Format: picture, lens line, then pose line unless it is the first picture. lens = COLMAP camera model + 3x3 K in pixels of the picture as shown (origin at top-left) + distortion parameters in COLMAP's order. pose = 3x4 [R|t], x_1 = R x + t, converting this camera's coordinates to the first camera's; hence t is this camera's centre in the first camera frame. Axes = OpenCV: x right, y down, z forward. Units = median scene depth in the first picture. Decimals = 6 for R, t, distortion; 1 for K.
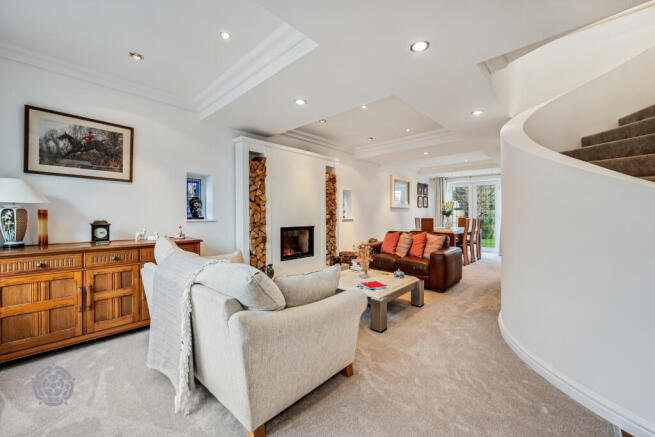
lens RADIAL K [[258.7, 0, 322.4], [0, 258.7, 220.0], [0, 0, 1]] dist [-0.001483, 0.000623]
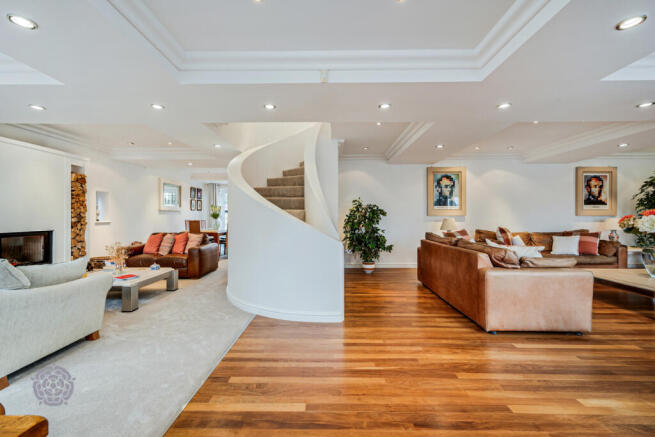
lens RADIAL K [[277.1, 0, 327.6], [0, 277.1, 215.2], [0, 0, 1]] dist [0.008109, 0.000383]
pose [[0.725031, 0.001922, 0.688713, -0.011969], [0.017283, 0.999630, -0.020984, 0.010064], [-0.688499, 0.027117, 0.724730, -0.502638]]
